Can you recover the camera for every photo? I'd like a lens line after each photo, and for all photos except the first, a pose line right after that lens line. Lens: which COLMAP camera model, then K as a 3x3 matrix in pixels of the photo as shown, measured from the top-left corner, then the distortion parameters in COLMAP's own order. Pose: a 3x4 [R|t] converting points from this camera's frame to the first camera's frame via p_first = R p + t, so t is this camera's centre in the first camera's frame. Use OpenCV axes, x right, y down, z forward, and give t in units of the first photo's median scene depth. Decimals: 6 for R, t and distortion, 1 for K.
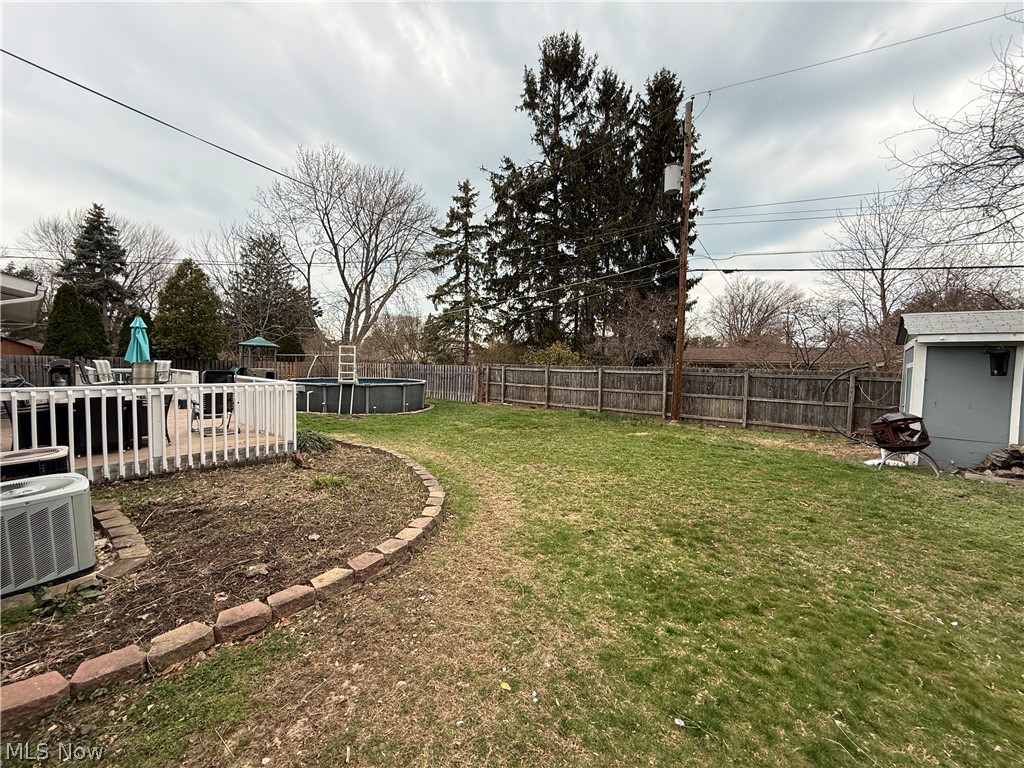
lens RADIAL K [[409.0, 0, 509.0], [0, 409.0, 384.4], [0, 0, 1]] dist [-0.001968, 0.000661]
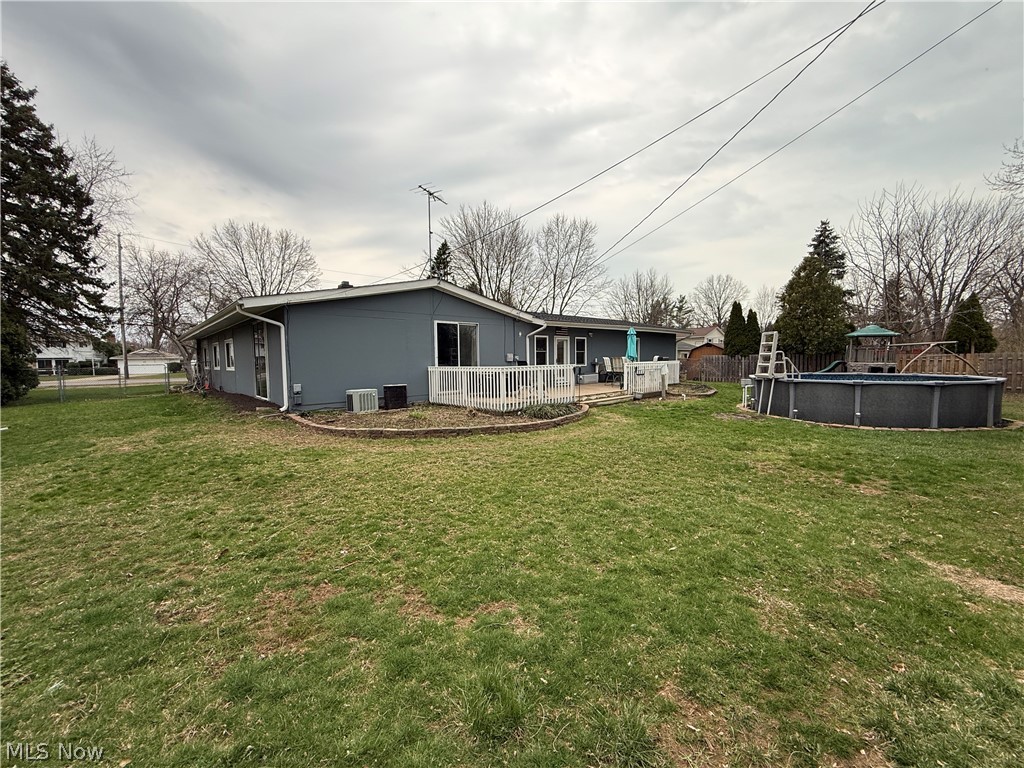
lens RADIAL K [[409.0, 0, 506.7], [0, 409.0, 381.3], [0, 0, 1]] dist [-0.001968, 0.000661]
pose [[-0.118162, 0.032434, -0.992464, 0.463864], [-0.039176, 0.998536, 0.037297, -0.004682], [0.992221, 0.043288, -0.116719, 0.529936]]
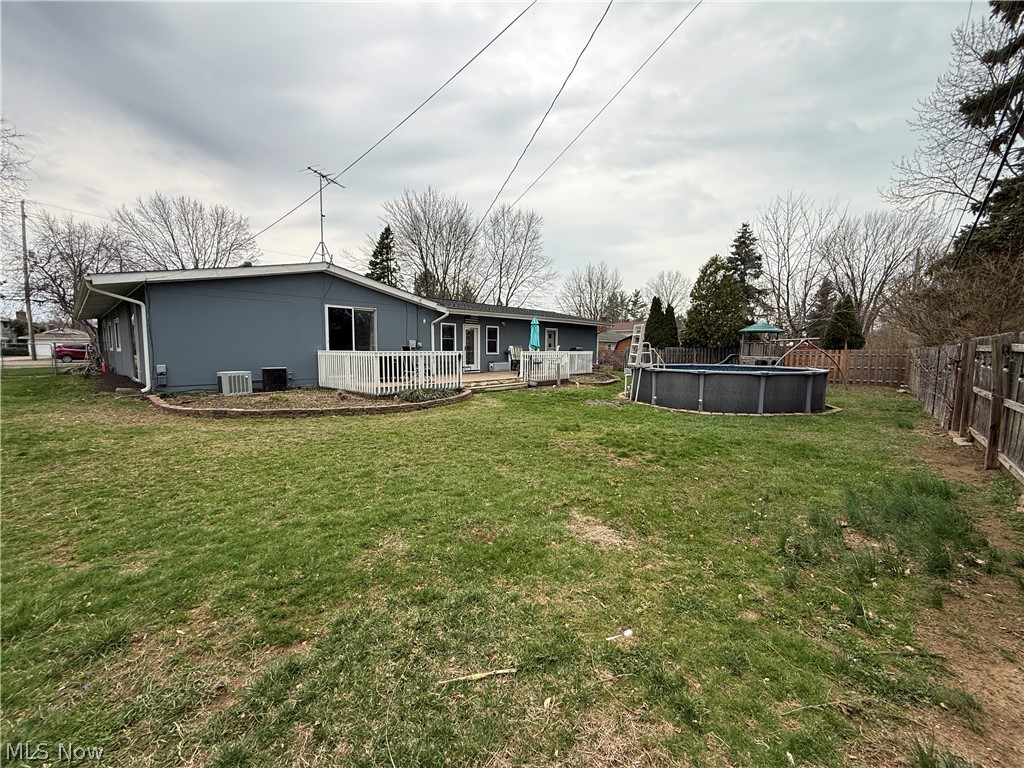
lens RADIAL K [[409.0, 0, 507.9], [0, 409.0, 384.7], [0, 0, 1]] dist [-0.001968, 0.000661]
pose [[-0.033097, 0.063657, -0.997423, 0.478643], [-0.058294, 0.996148, 0.065510, -0.005417], [0.997751, 0.060312, -0.029259, 0.695891]]
